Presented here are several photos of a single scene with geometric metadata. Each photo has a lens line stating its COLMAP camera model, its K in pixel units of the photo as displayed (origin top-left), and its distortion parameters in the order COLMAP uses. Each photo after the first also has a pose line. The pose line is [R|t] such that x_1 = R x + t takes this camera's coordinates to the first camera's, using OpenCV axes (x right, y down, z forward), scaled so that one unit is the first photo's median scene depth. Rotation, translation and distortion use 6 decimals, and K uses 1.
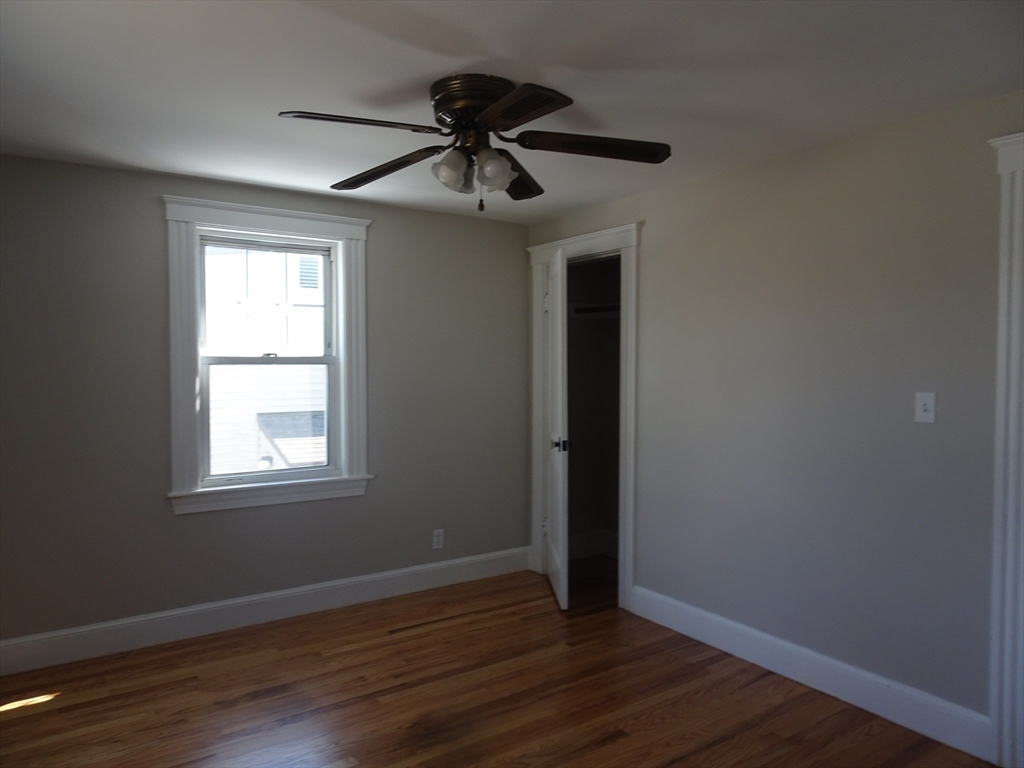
lens RADIAL K [[732.8, 0, 512.0], [0, 732.8, 384.0], [0, 0, 1]] dist [-0.000995, 0.001937]
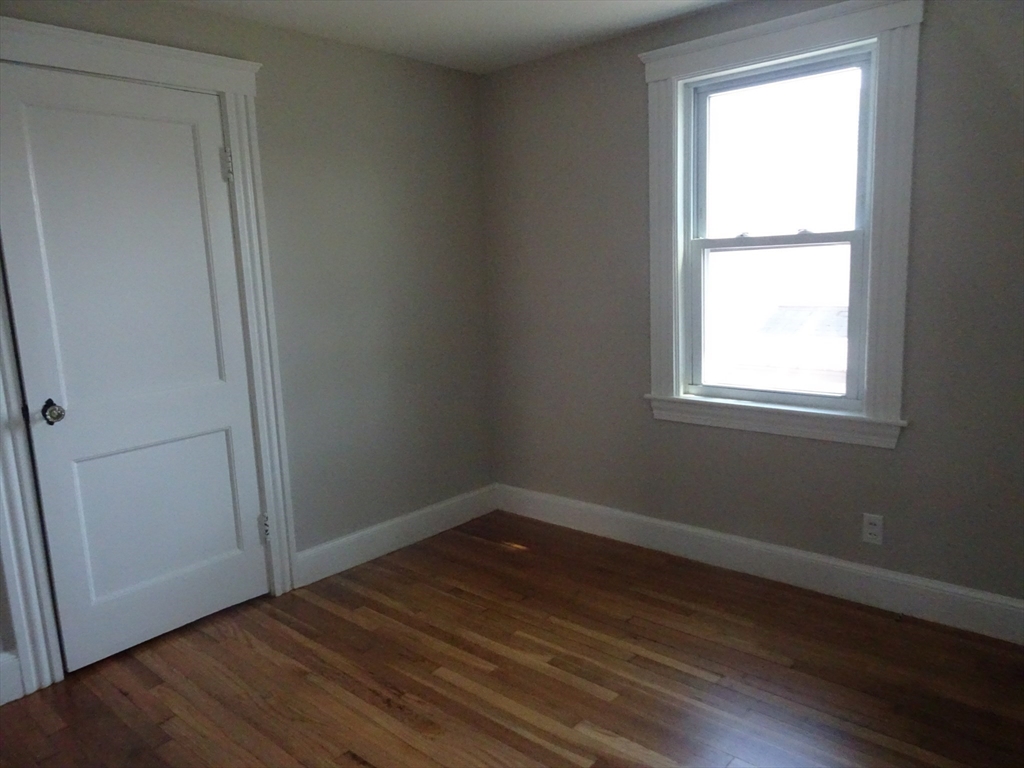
lens RADIAL K [[732.8, 0, 512.0], [0, 732.8, 384.0], [0, 0, 1]] dist [-0.000995, 0.001937]
pose [[0.234402, 0.145640, -0.961168, 0.329919], [0.010430, 0.988281, 0.152291, -0.004872], [0.972084, -0.045723, 0.230136, 0.547996]]
